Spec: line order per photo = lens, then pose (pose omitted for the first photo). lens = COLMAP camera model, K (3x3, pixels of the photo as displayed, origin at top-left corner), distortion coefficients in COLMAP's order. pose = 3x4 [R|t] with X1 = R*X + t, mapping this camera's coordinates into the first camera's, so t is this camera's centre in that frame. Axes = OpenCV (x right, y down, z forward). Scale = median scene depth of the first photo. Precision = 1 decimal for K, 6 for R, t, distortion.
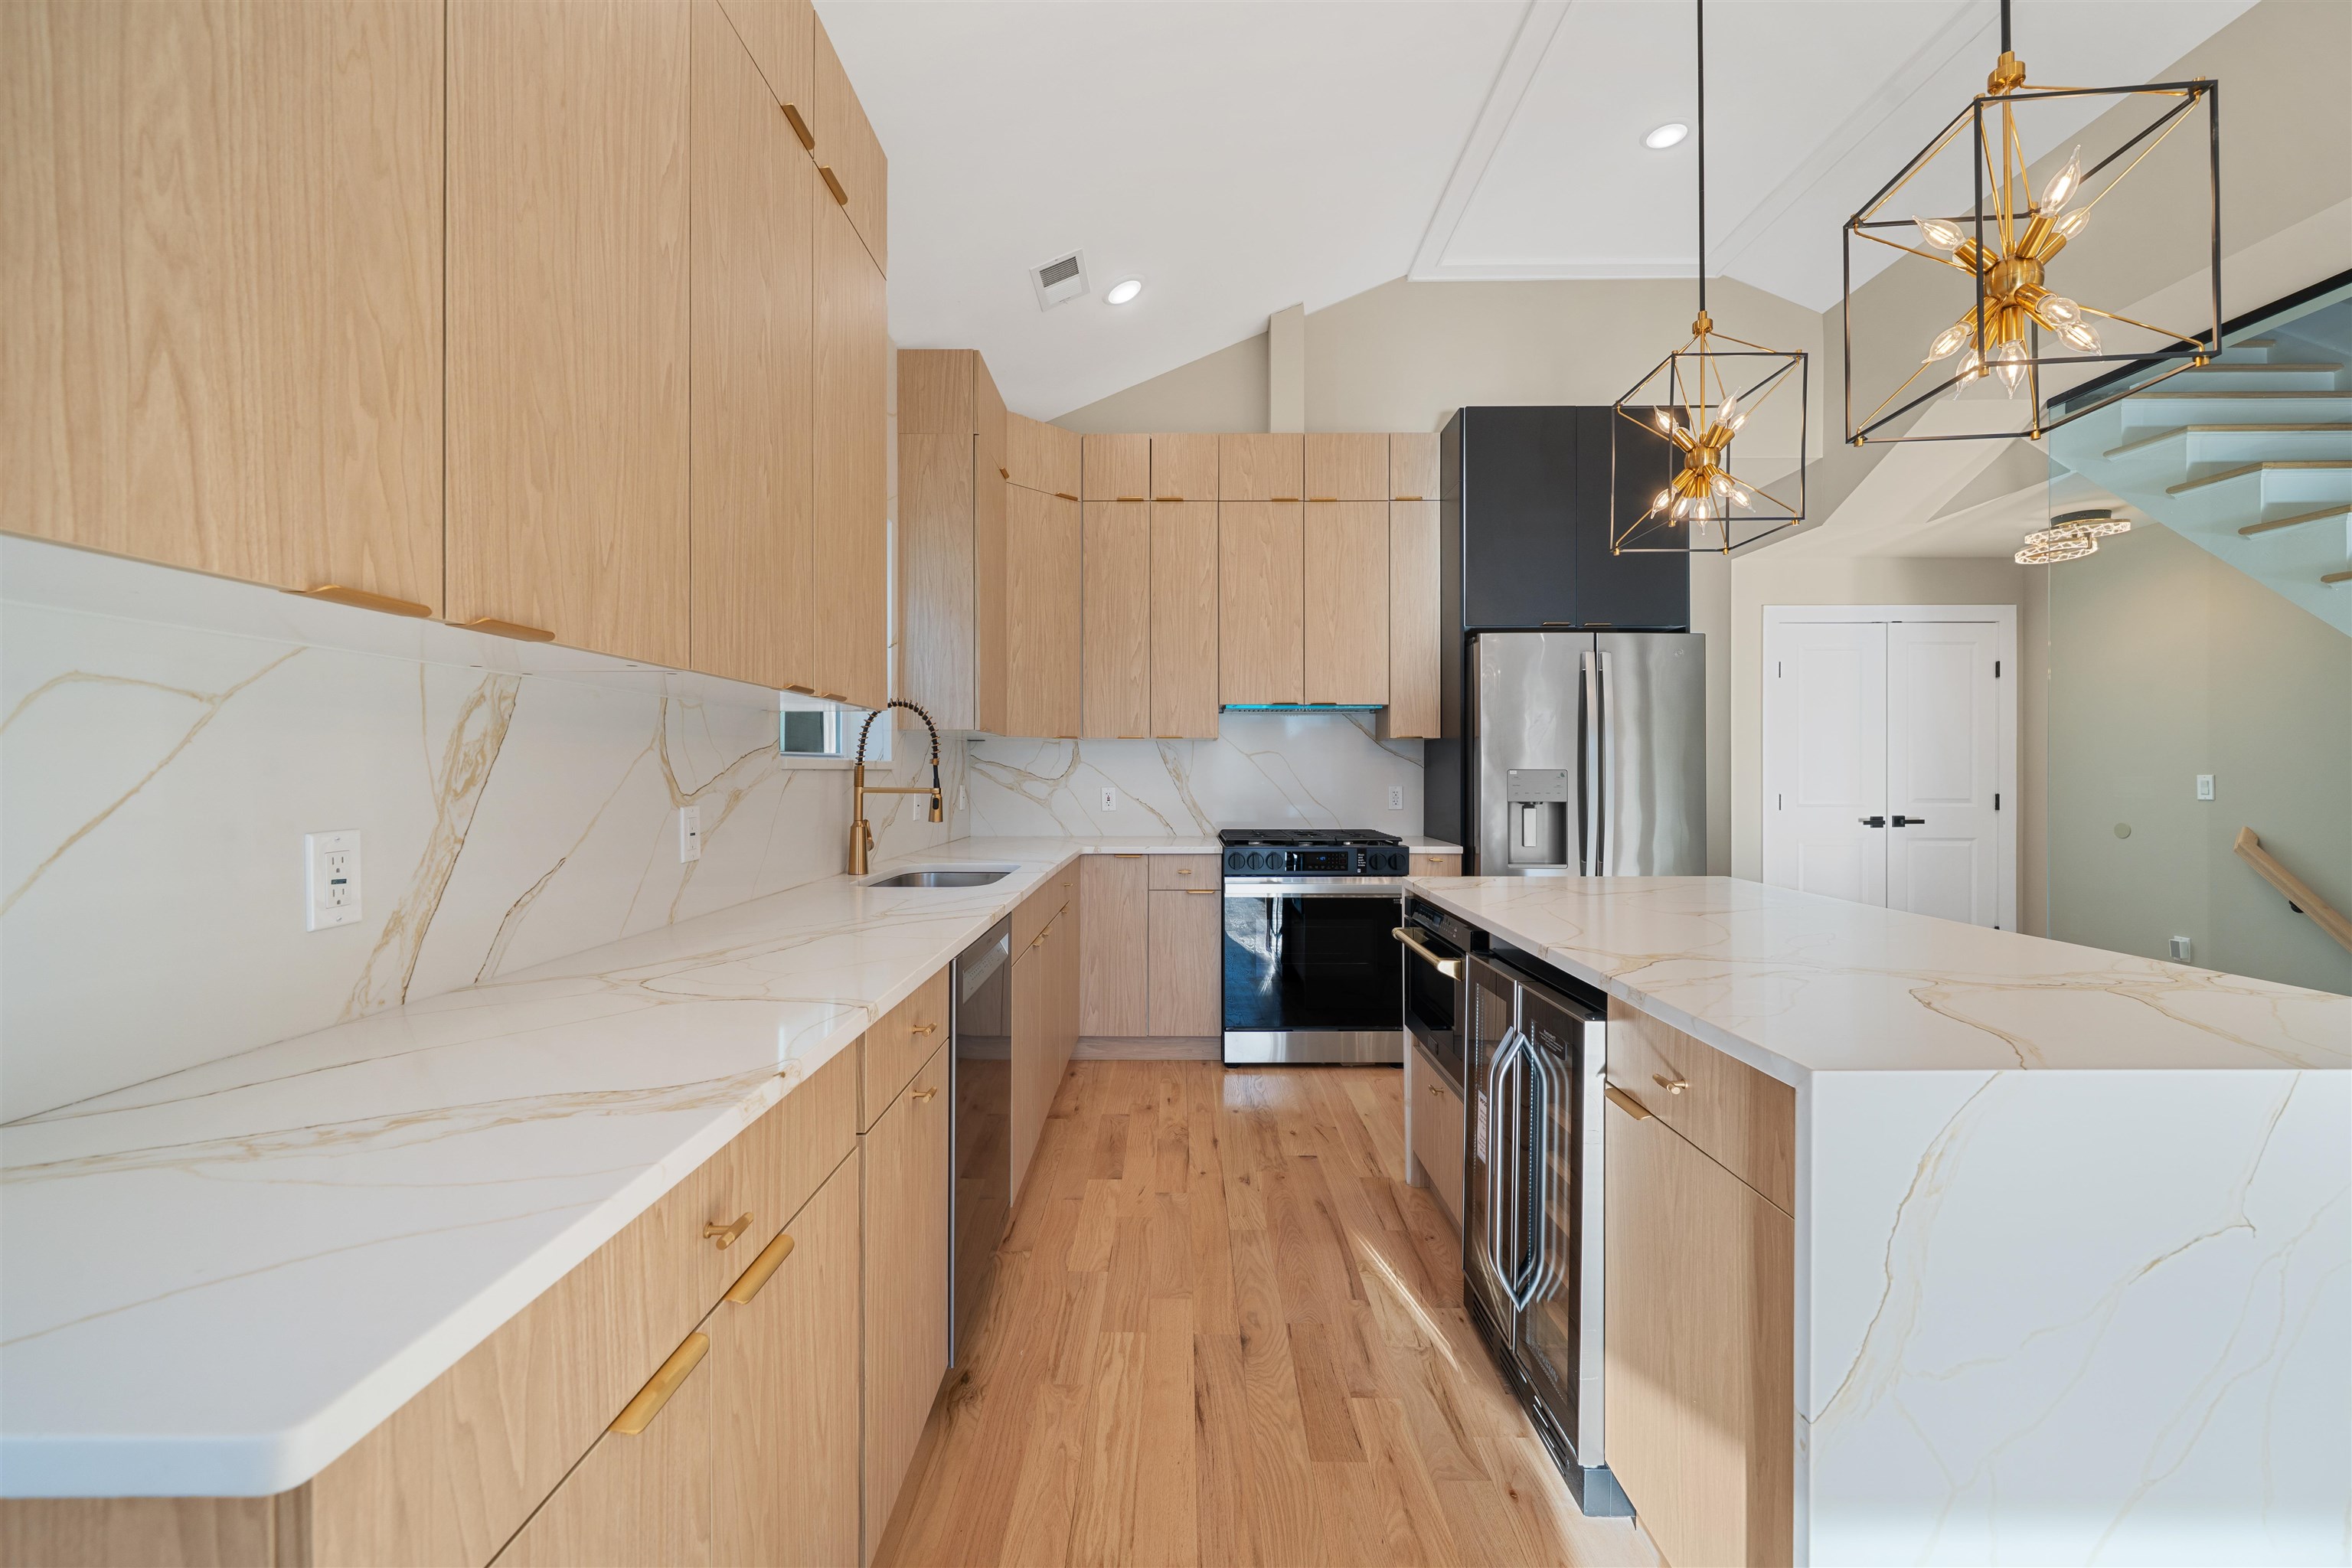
lens RADIAL K [[920.5, 0, 1177.4], [0, 920.5, 775.0], [0, 0, 1]] dist [-0.001023, -0.000433]
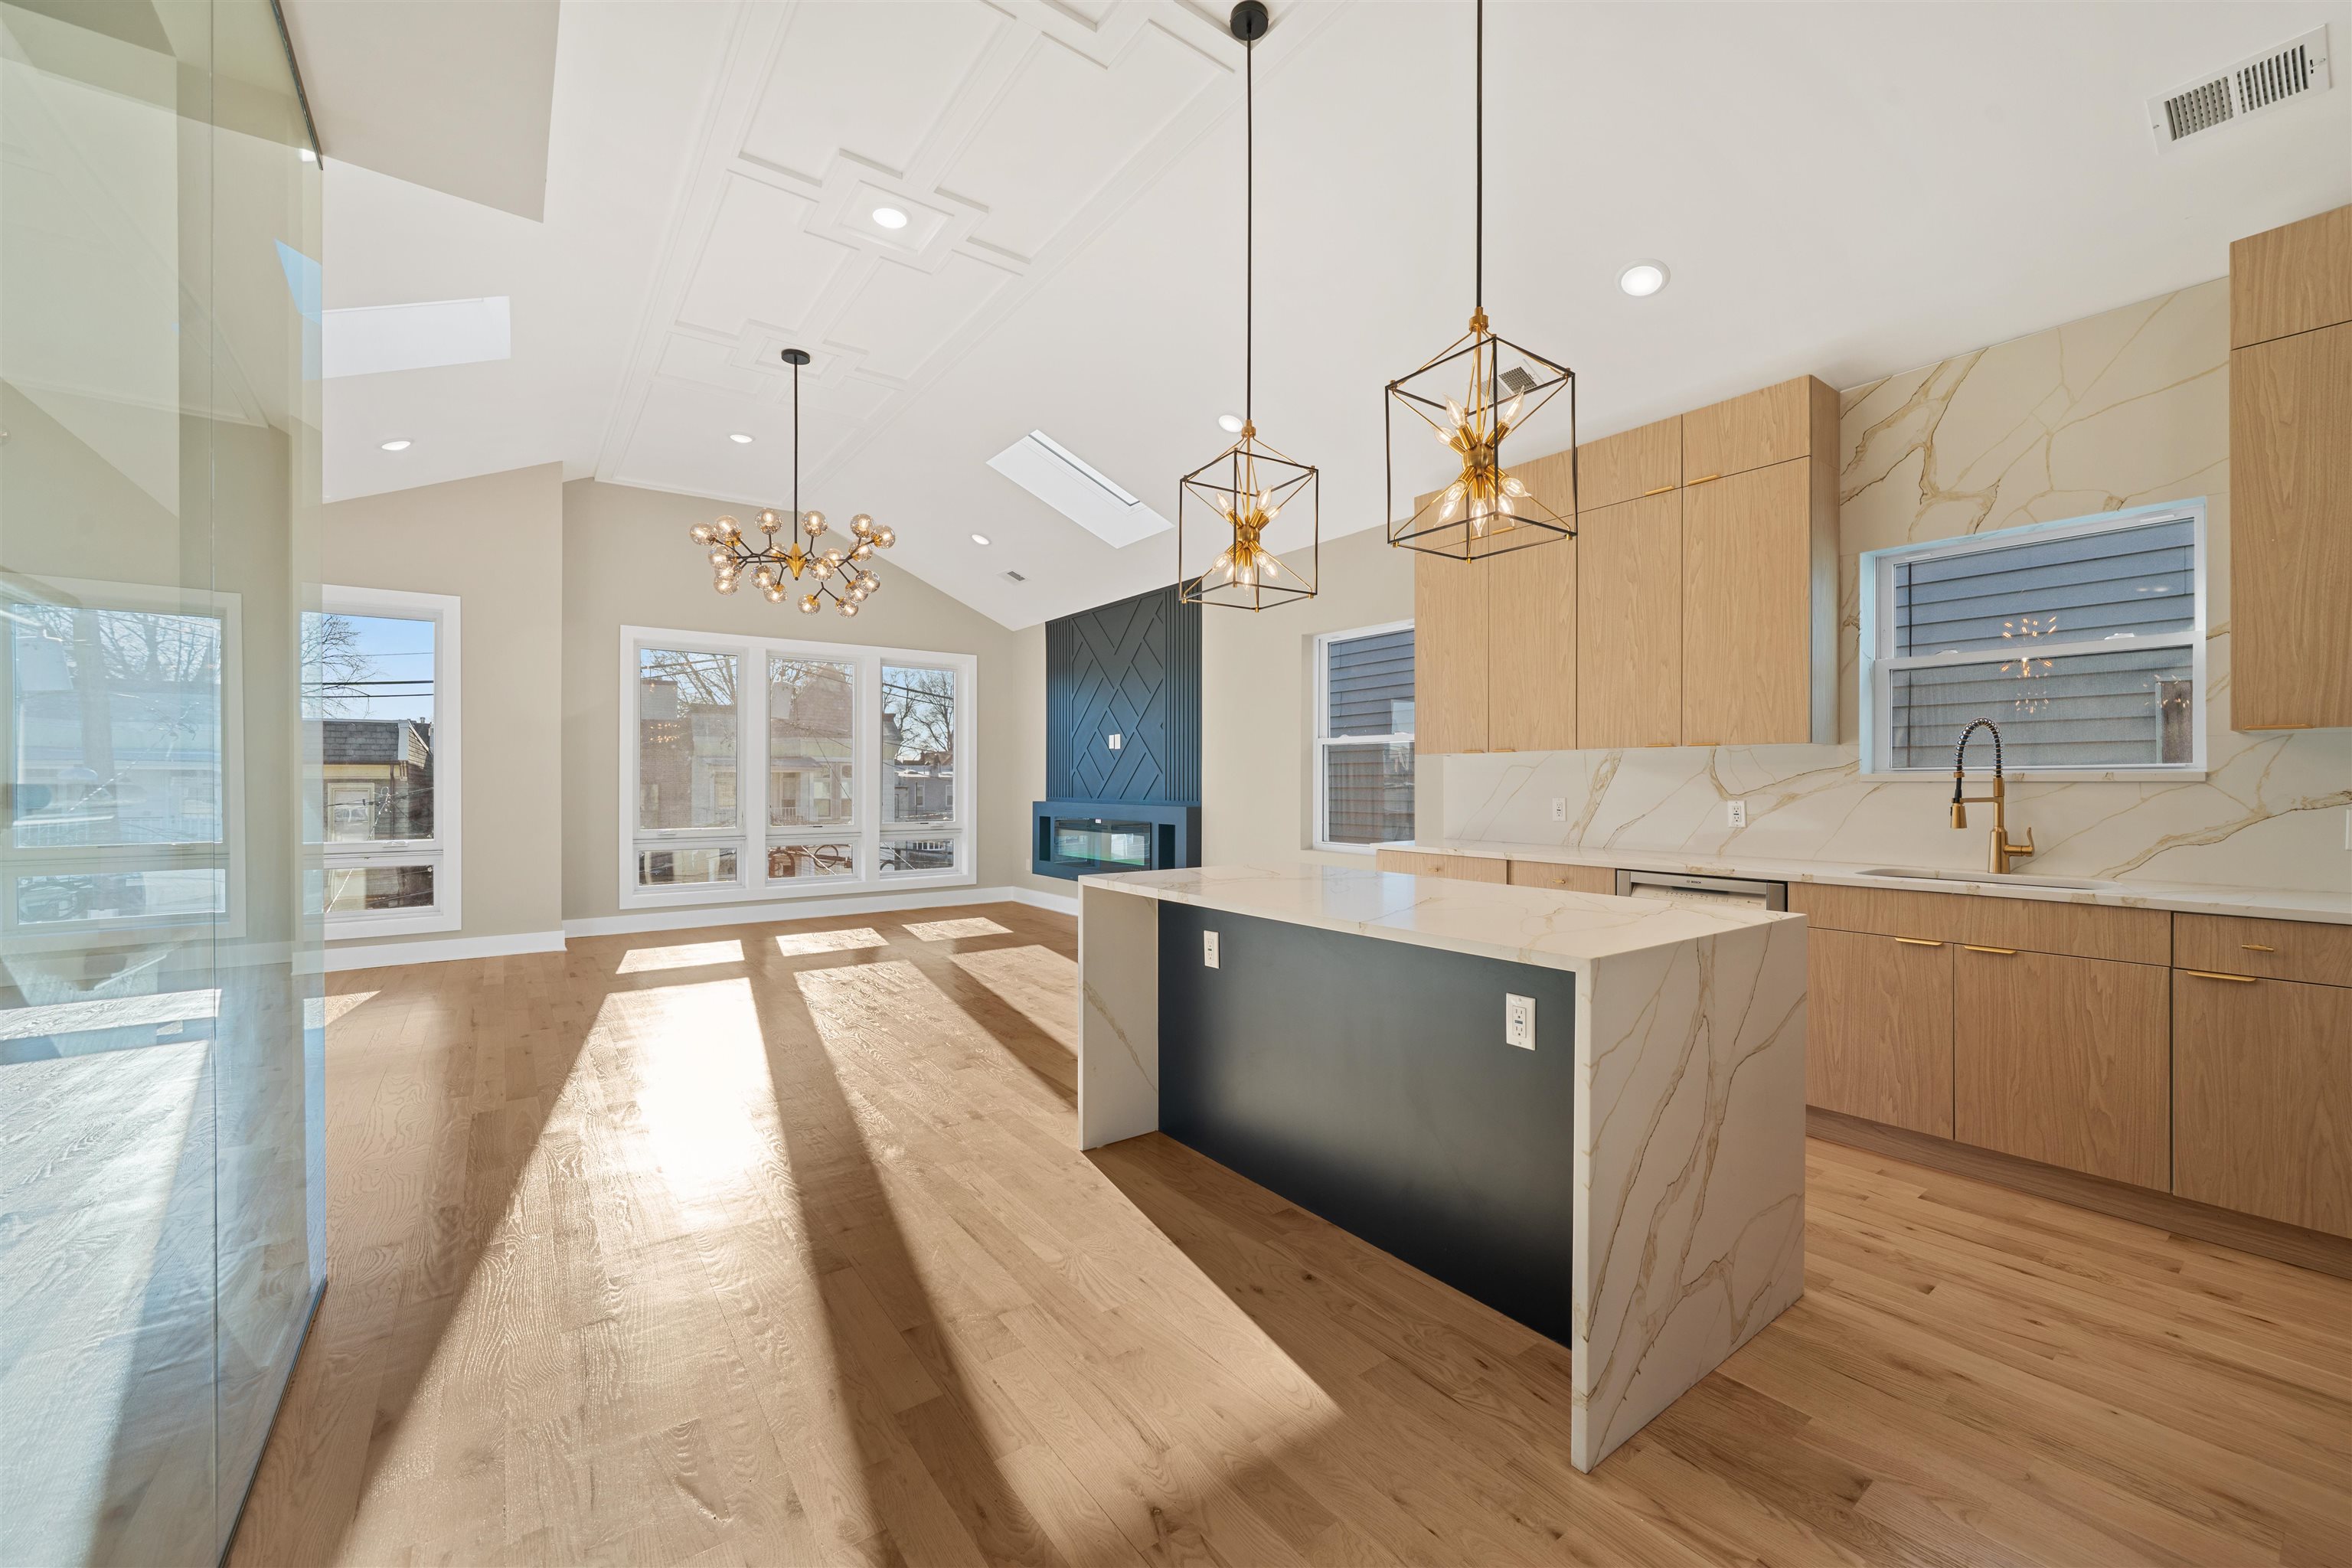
lens RADIAL K [[917.9, 0, 1174.9], [0, 917.9, 782.1], [0, 0, 1]] dist [-0.001458, 0.000078]
pose [[-0.802610, -0.001903, -0.596502, 1.161528], [-0.003819, 0.999991, 0.001949, -0.003696], [0.596493, 0.003842, -0.802609, 1.311395]]
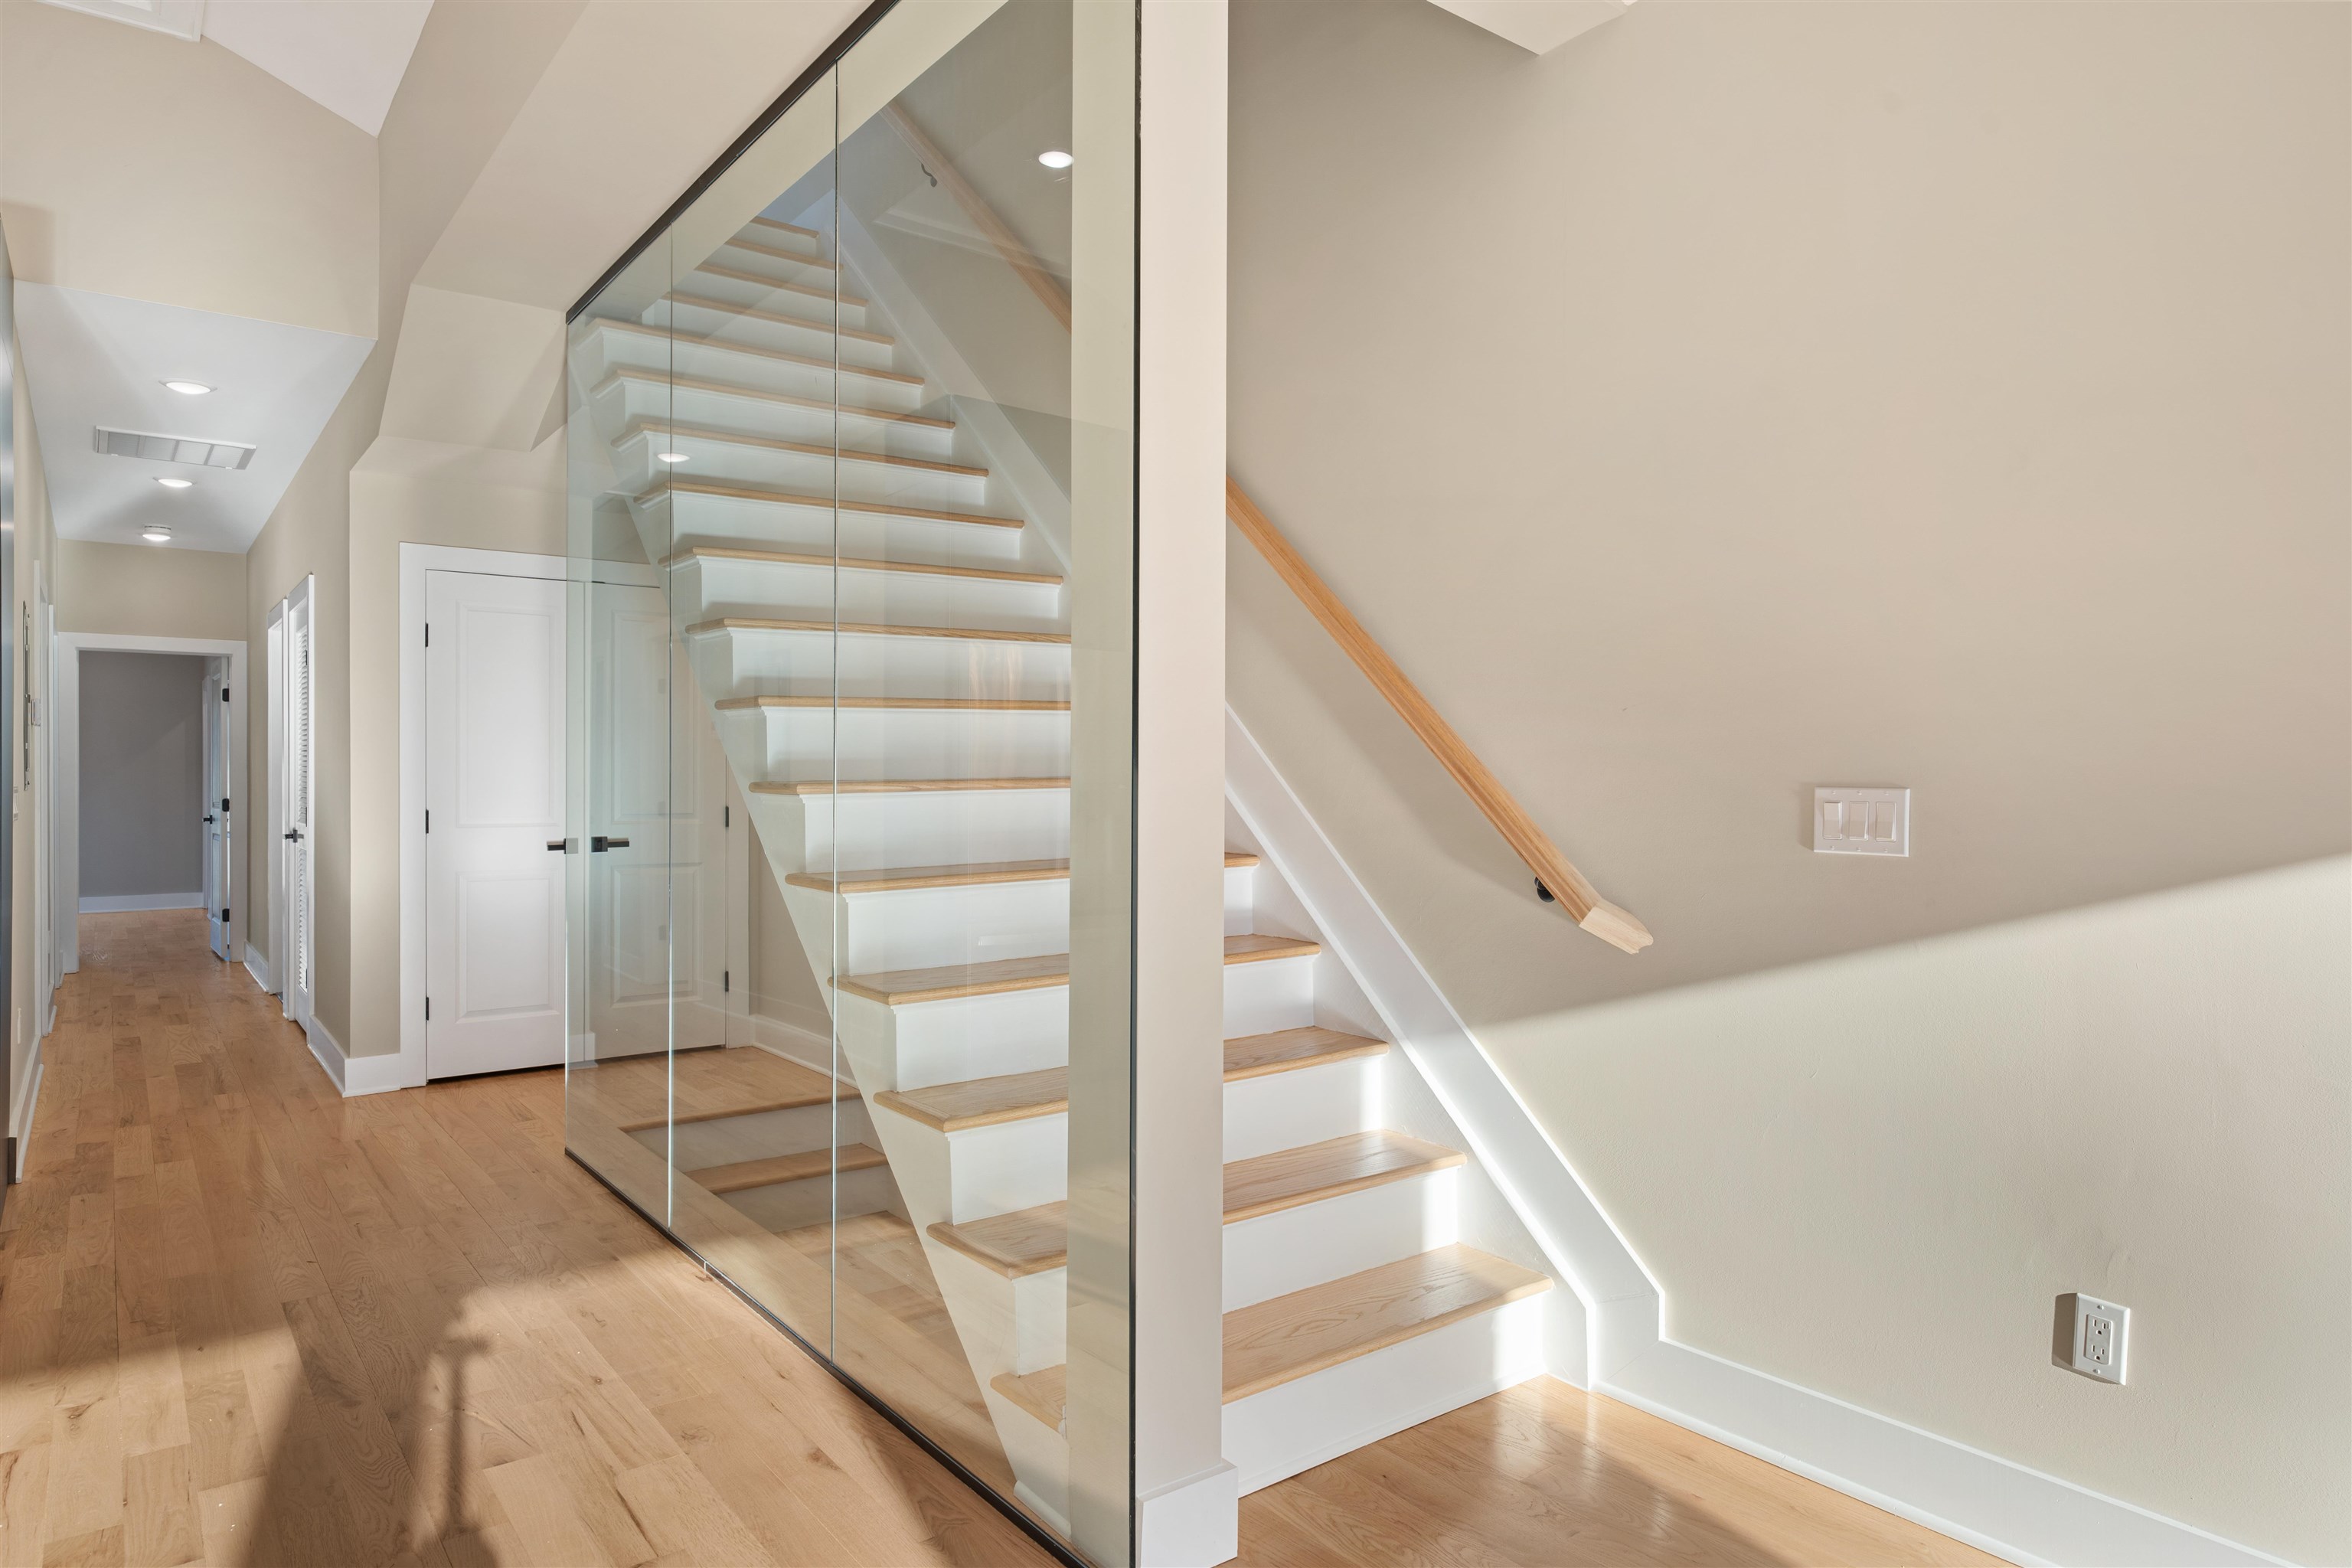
lens RADIAL K [[1396.9, 0, 1176.0], [0, 1396.9, 784.0], [0, 0, 1]] dist [-0.001700, -0.000980]
pose [[0.791038, -0.001578, 0.611766, 0.849492], [0.001161, 0.999999, 0.001078, 0.000211], [-0.611767, -0.000143, 0.791038, -0.383197]]
